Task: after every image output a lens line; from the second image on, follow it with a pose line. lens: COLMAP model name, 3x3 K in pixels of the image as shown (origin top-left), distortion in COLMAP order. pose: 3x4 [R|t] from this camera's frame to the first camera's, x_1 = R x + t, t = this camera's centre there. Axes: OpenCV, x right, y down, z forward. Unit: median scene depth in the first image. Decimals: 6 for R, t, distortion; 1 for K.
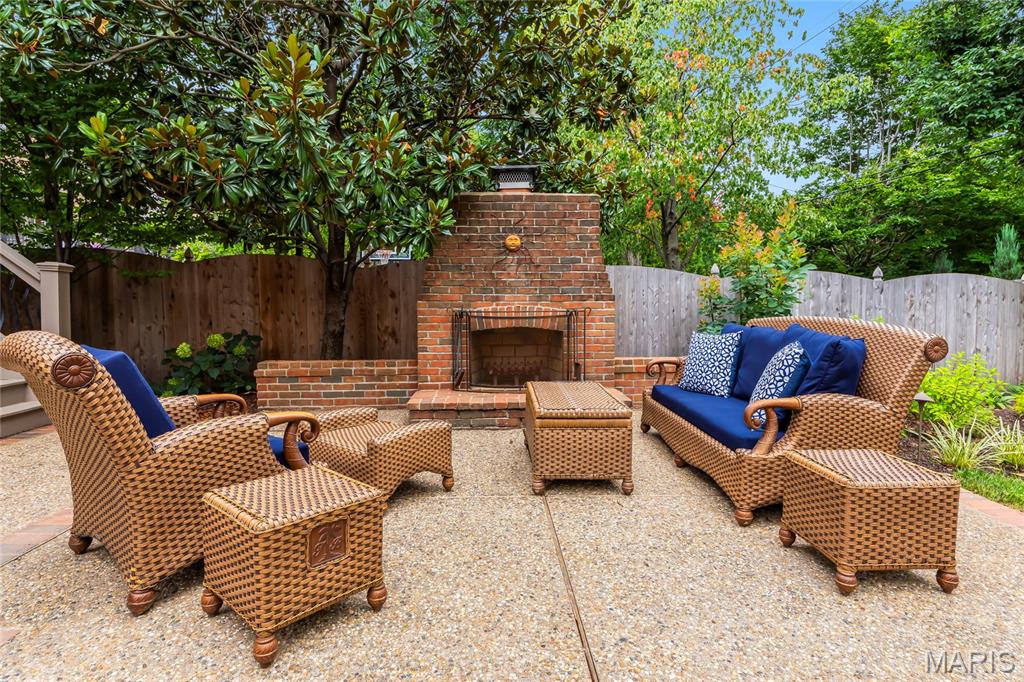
lens RADIAL K [[546.6, 0, 513.4], [0, 546.6, 337.9], [0, 0, 1]] dist [0.003175, 0.000373]
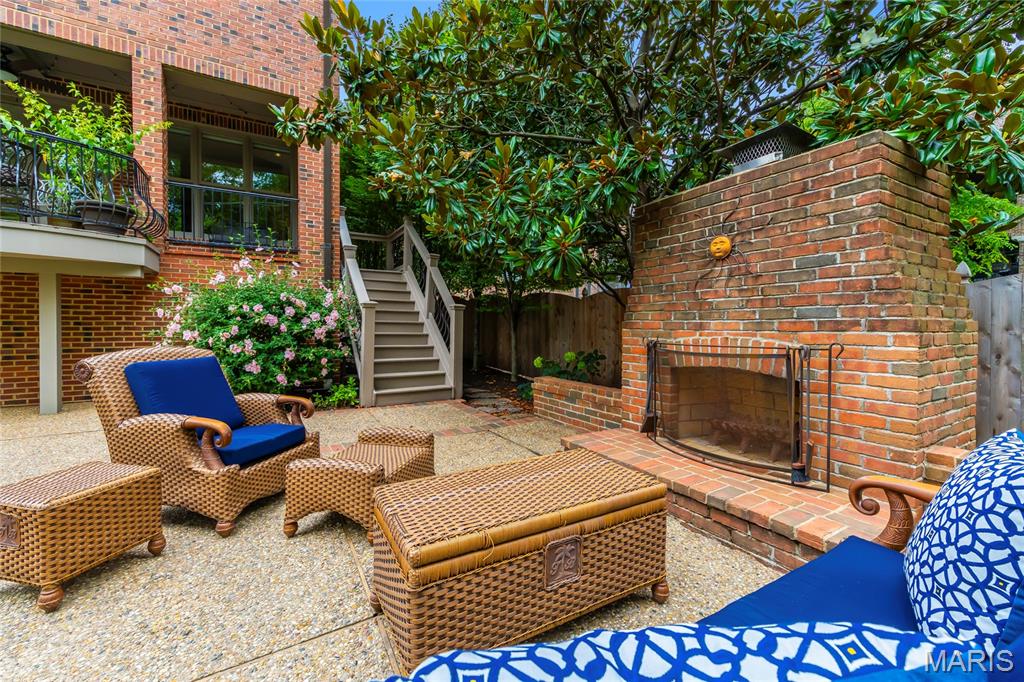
lens RADIAL K [[415.7, 0, 511.0], [0, 415.7, 336.2], [0, 0, 1]] dist [0.001117, 0.000131]
pose [[0.475575, 0.024742, -0.879327, 0.341781], [-0.056870, 0.998378, -0.002665, -0.042811], [0.877835, 0.051275, 0.476211, 0.509686]]
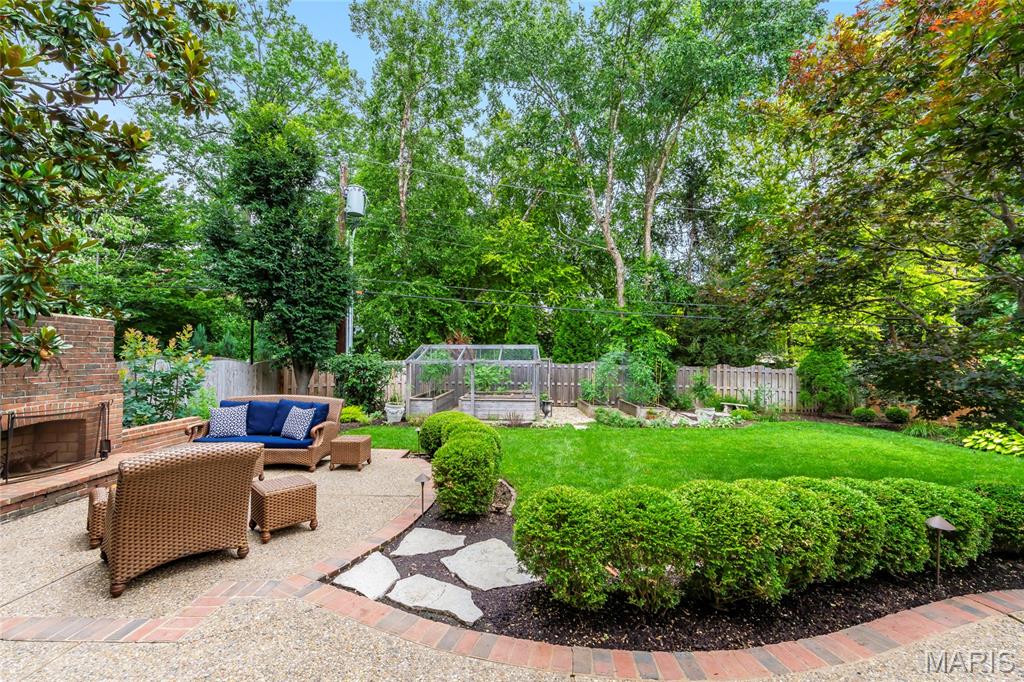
lens RADIAL K [[415.7, 0, 511.2], [0, 415.7, 344.7], [0, 0, 1]] dist [0.001117, 0.000131]
pose [[0.040684, 0.029633, 0.998733, -0.891562], [0.061735, 0.997576, -0.032114, -0.097689], [-0.997263, 0.062964, 0.038756, -0.084086]]
